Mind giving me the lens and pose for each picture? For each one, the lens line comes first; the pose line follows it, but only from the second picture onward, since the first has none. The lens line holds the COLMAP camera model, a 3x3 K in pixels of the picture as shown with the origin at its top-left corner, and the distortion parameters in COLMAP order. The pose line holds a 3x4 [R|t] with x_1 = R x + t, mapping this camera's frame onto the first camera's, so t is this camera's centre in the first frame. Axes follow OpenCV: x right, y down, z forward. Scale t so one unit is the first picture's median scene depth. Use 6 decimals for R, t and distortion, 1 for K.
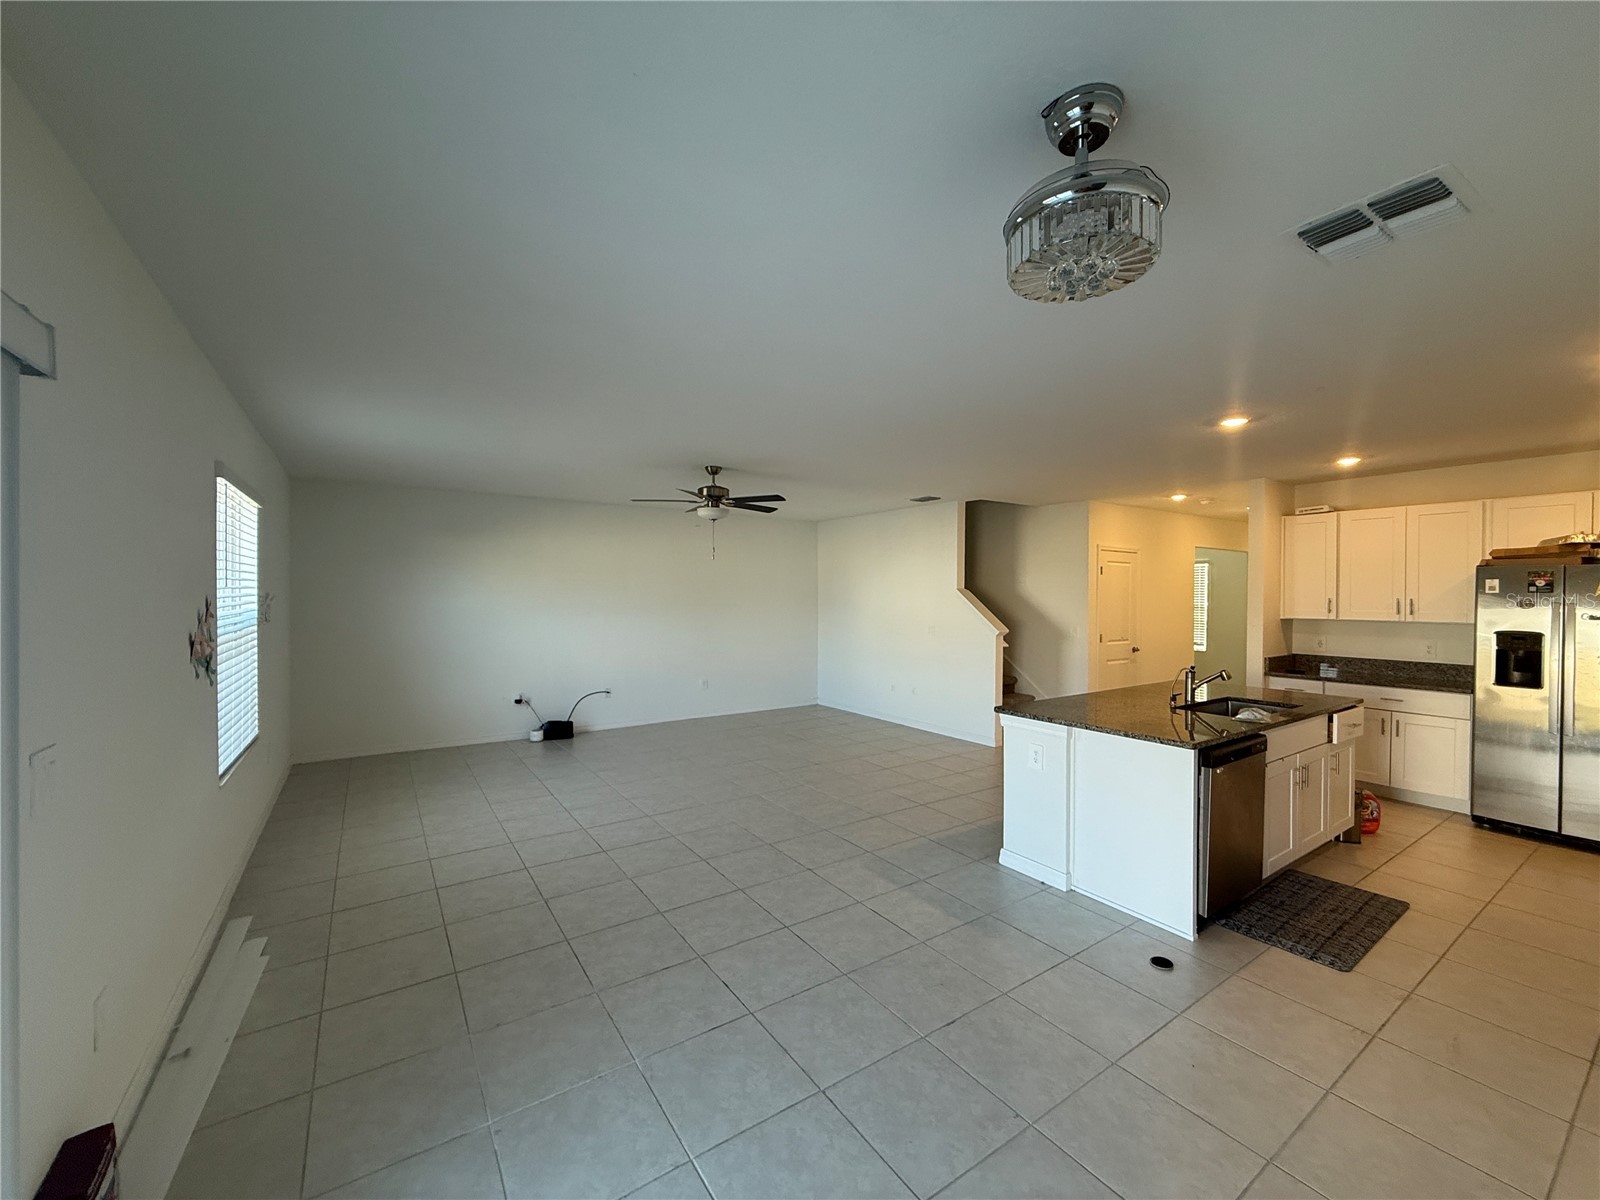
lens RADIAL K [[635.2, 0, 798.3], [0, 635.2, 595.9], [0, 0, 1]] dist [-0.002465, 0.000465]
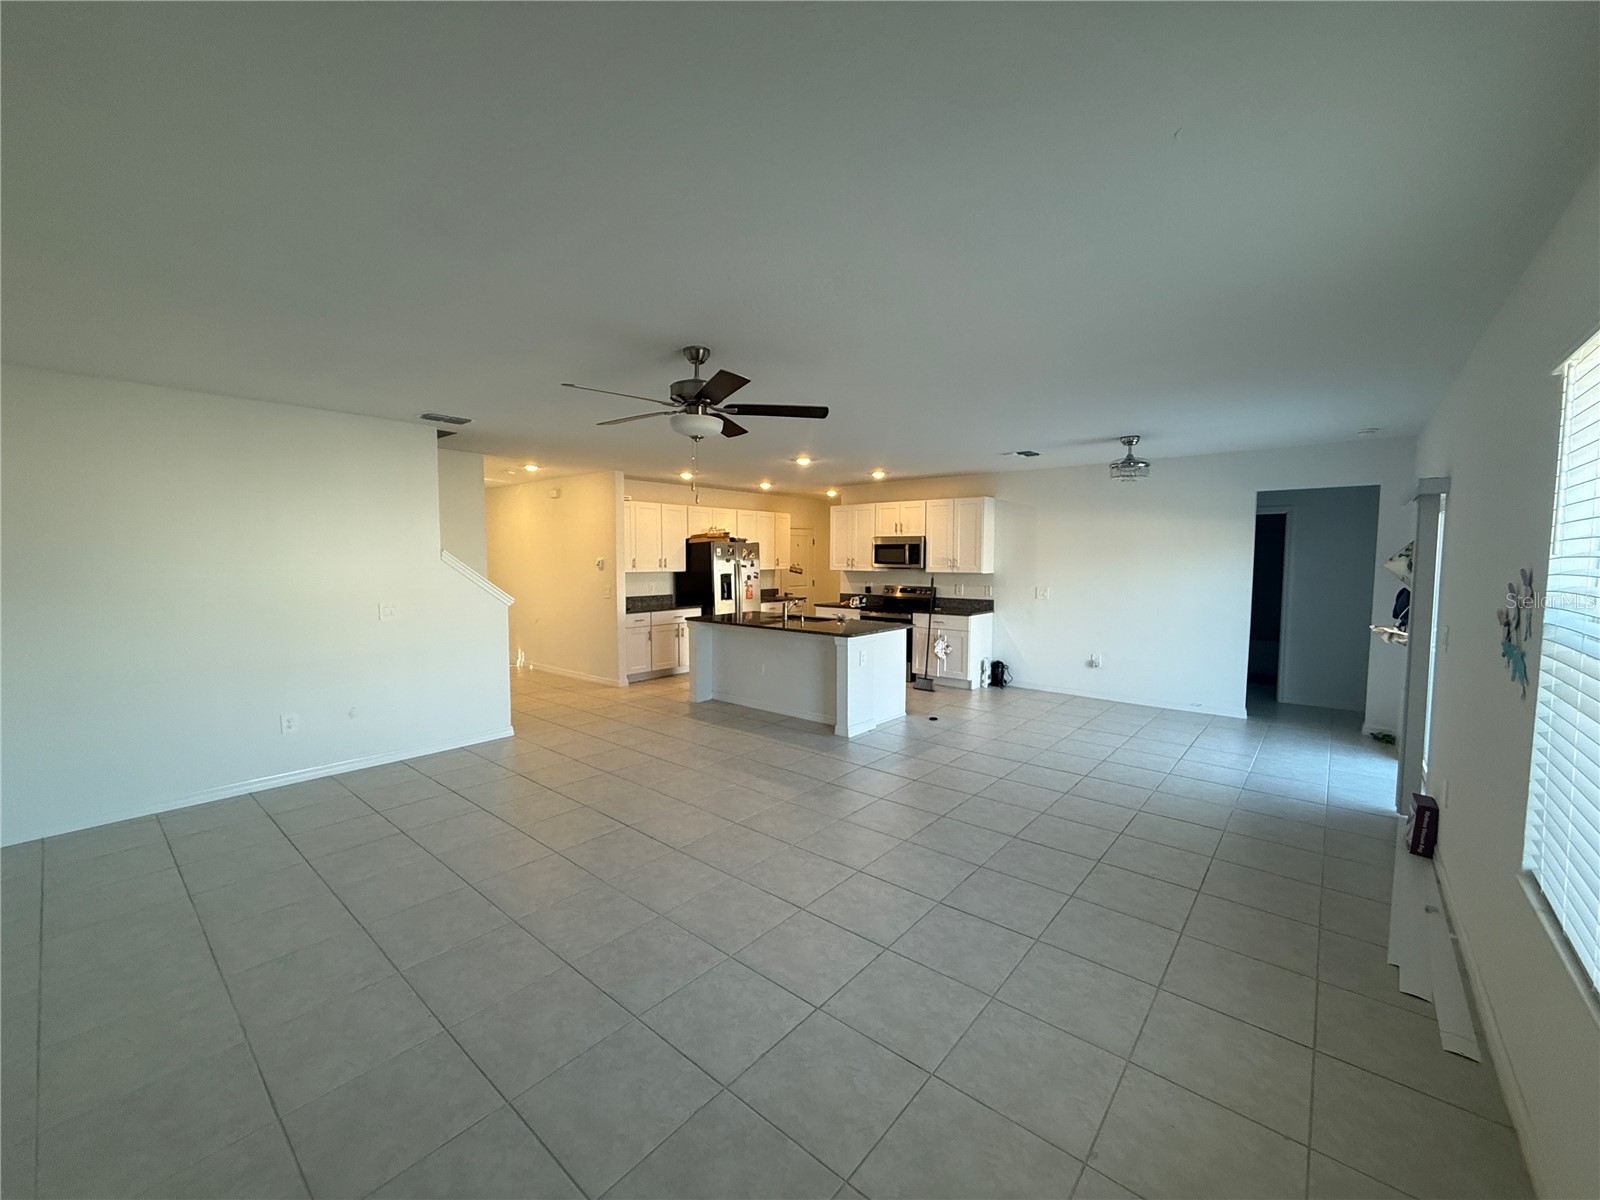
lens RADIAL K [[635.2, 0, 798.0], [0, 635.2, 604.0], [0, 0, 1]] dist [-0.002465, 0.000465]
pose [[-0.269912, -0.076441, 0.959846, -0.945637], [0.000444, 0.996834, 0.079512, -0.010274], [-0.962885, 0.021887, -0.269024, 1.345721]]
